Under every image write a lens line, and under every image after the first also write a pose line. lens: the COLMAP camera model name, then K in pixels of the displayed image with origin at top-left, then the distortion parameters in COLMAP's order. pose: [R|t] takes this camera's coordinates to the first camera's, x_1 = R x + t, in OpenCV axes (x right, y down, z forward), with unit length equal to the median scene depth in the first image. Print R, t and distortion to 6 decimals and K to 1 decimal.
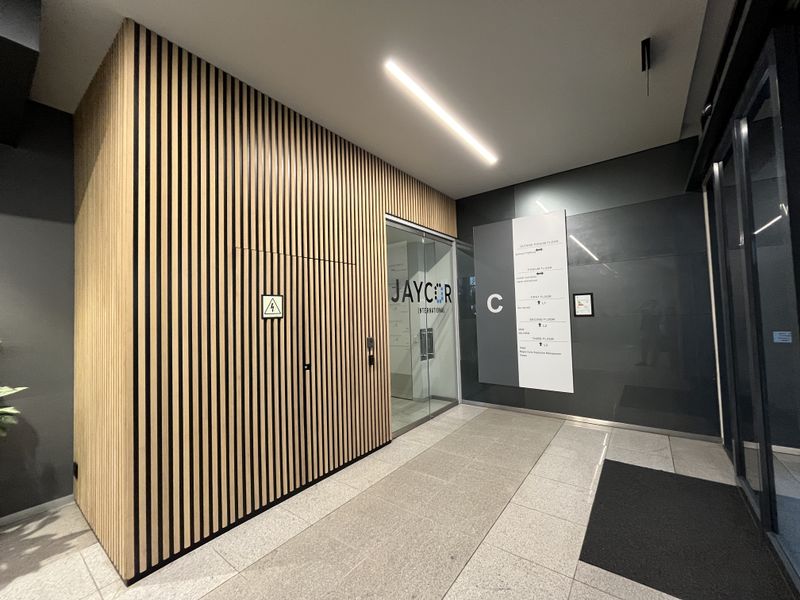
lens RADIAL K [[323.4, 0, 402.0], [0, 323.4, 297.8], [0, 0, 1]] dist [-0.003178, -0.000824]
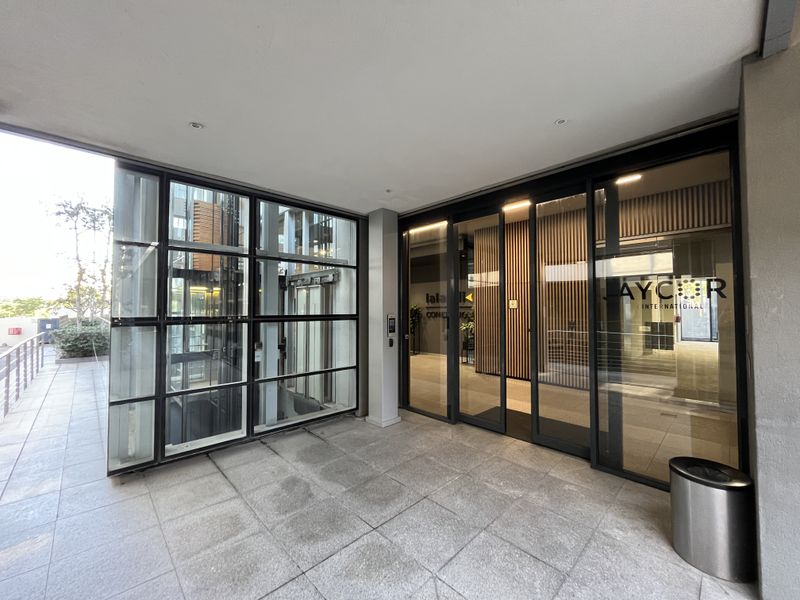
lens RADIAL K [[323.4, 0, 400.6], [0, 323.4, 301.8], [0, 0, 1]] dist [-0.003178, -0.000824]
pose [[-0.154368, 0.001069, -0.988013, 1.804559], [0.044995, 0.998969, -0.005949, -0.014372], [0.986988, -0.045374, -0.154257, 0.392478]]
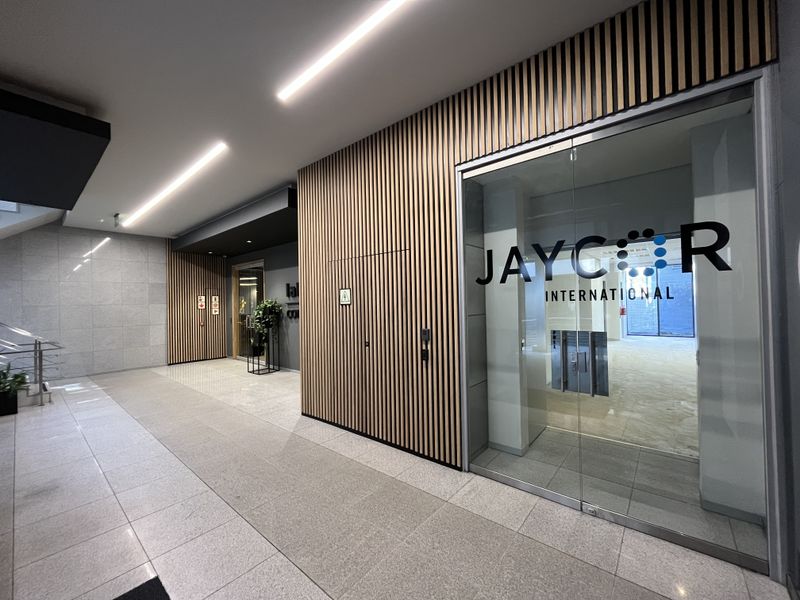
lens RADIAL K [[323.4, 0, 399.9], [0, 323.4, 302.3], [0, 0, 1]] dist [-0.003178, -0.000824]
pose [[-0.053180, 0.020833, -0.998368, 0.804357], [0.062771, 0.997875, 0.017479, 0.032873], [0.996610, -0.061739, -0.054375, 1.026432]]
